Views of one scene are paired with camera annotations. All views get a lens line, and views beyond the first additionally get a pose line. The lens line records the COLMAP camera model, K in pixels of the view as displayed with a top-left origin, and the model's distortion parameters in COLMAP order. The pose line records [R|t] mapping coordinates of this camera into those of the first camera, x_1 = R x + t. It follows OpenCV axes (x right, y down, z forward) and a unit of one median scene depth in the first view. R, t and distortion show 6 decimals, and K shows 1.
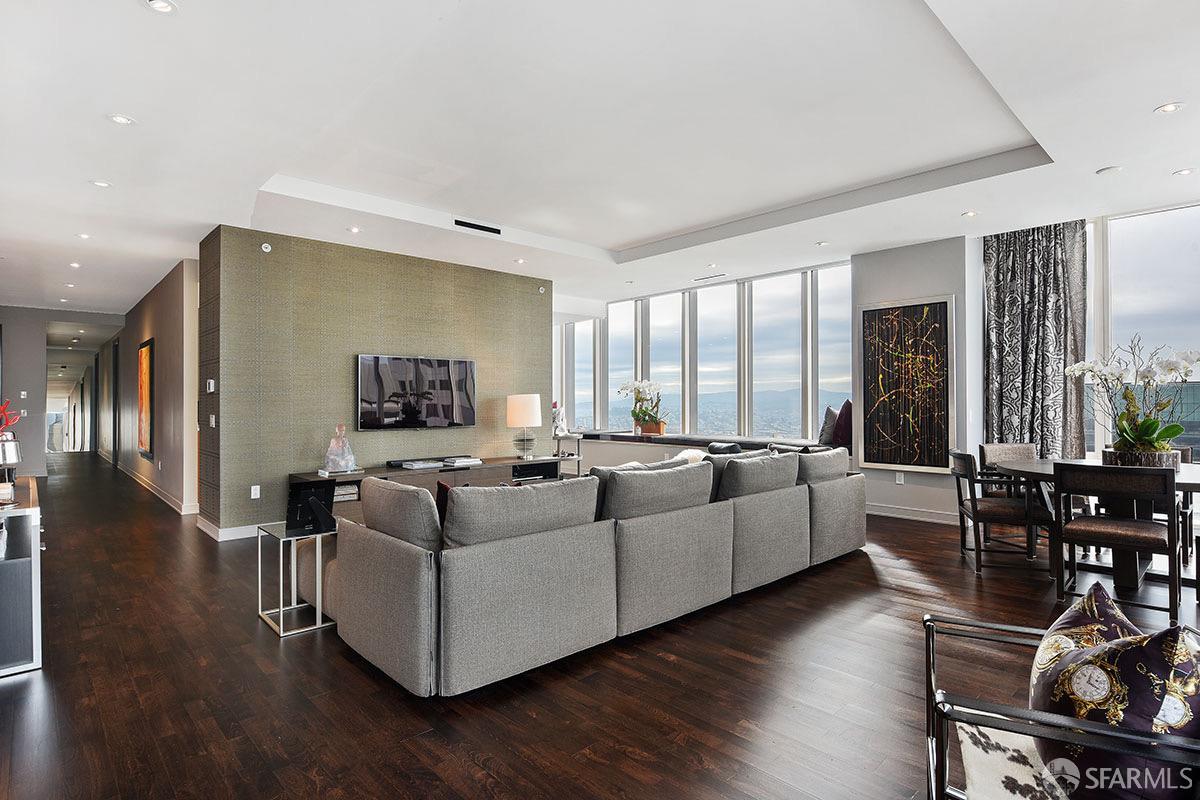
lens RADIAL K [[602.6, 0, 600.0], [0, 602.6, 400.0], [0, 0, 1]] dist [-0.005388, -0.000276]
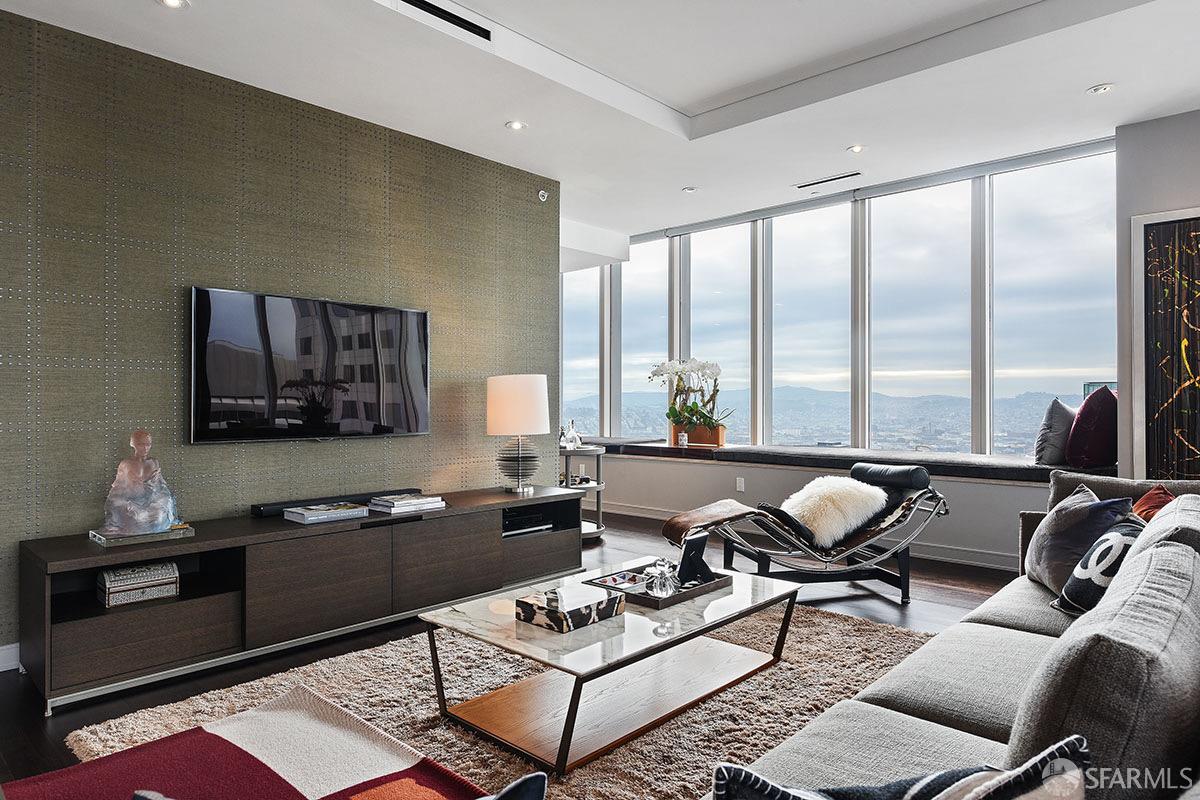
lens RADIAL K [[722.8, 0, 600.0], [0, 722.8, 400.0], [0, 0, 1]] dist [0.001274, -0.000153]
pose [[0.998205, 0.002748, 0.059835, -0.081506], [-0.002784, 0.999996, 0.000516, 0.011237], [-0.059833, -0.000681, 0.998208, 0.303801]]
